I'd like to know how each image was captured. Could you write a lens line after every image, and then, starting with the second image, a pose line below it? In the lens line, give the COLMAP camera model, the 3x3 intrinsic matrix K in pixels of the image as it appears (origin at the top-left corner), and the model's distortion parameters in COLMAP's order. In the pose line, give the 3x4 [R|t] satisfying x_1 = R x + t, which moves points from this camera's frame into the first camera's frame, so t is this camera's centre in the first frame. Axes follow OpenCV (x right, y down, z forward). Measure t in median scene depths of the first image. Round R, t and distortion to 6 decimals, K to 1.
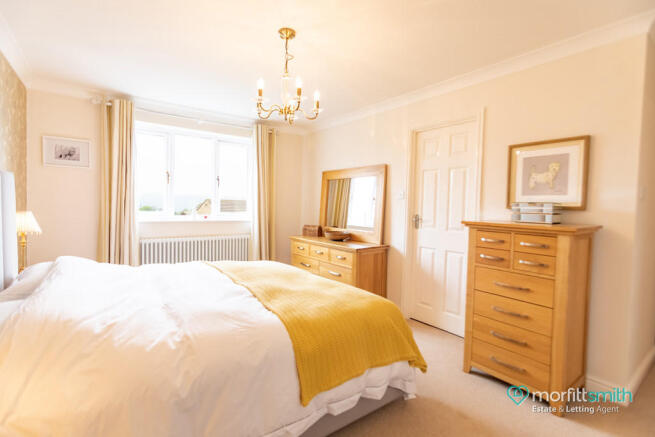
lens RADIAL K [[313.0, 0, 323.9], [0, 313.0, 215.7], [0, 0, 1]] dist [-0.007520, 0.006128]
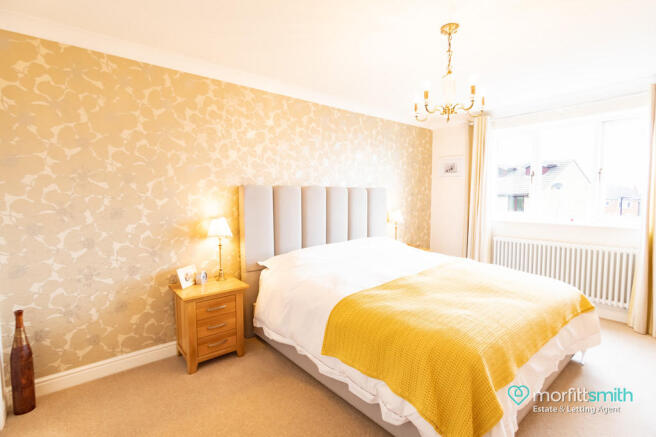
lens RADIAL K [[313.5, 0, 325.7], [0, 313.5, 217.2], [0, 0, 1]] dist [-0.007520, 0.006128]
pose [[0.068407, 0.040092, -0.996852, 0.546527], [-0.028918, 0.998852, 0.038188, -0.022457], [0.997238, 0.026215, 0.069488, 0.379993]]
